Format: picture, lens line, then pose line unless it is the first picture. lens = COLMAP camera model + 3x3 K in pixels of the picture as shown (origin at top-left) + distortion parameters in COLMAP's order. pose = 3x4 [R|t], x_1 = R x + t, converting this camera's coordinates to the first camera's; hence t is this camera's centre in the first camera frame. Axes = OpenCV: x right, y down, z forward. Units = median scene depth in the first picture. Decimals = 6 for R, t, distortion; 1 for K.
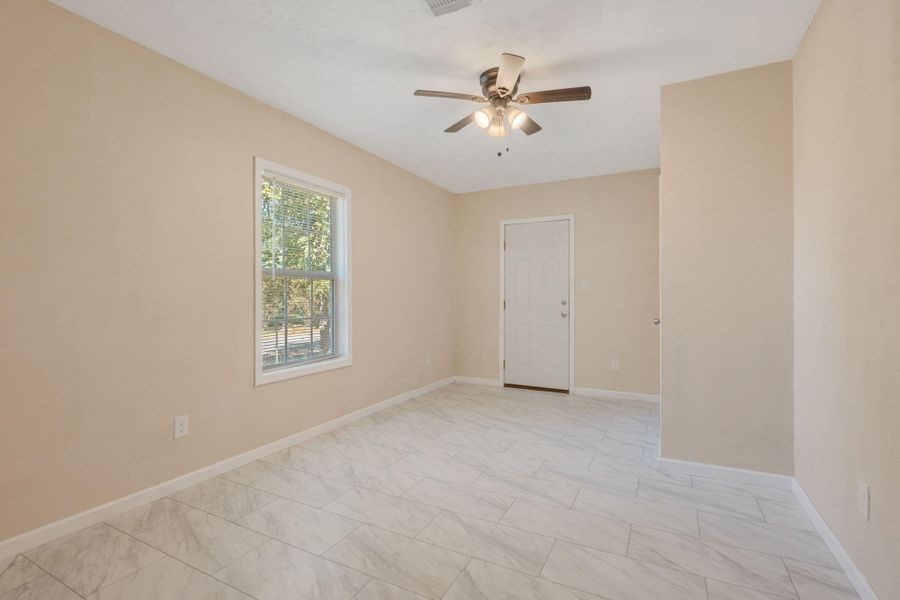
lens RADIAL K [[403.7, 0, 450.0], [0, 403.7, 300.0], [0, 0, 1]] dist [-0.000125, 0.000417]
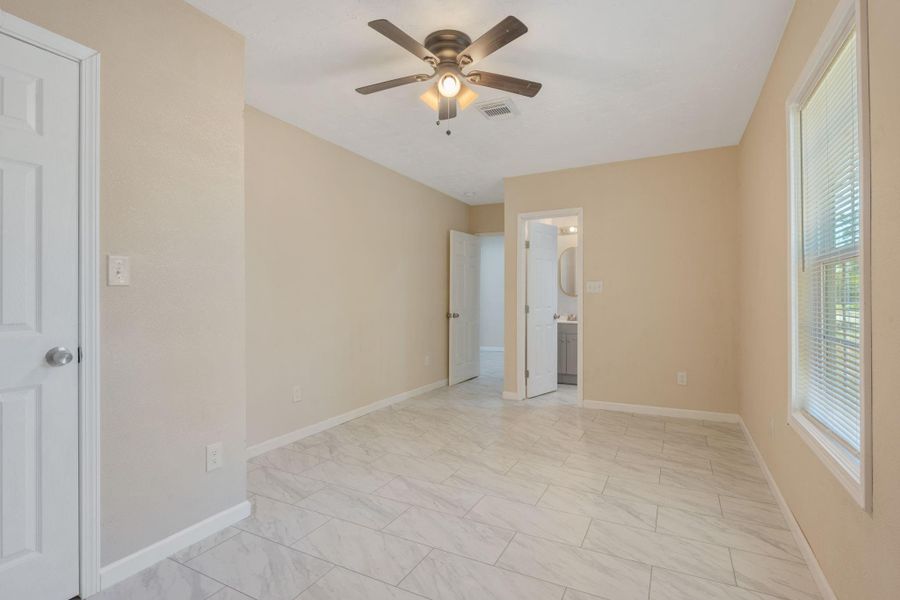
lens RADIAL K [[403.7, 0, 450.0], [0, 403.7, 300.0], [0, 0, 1]] dist [-0.000125, 0.000417]
pose [[-0.999984, 0.004867, 0.002732, 0.136985], [0.004894, 0.999937, 0.010108, -0.016101], [-0.002683, 0.010121, -0.999945, 2.147397]]
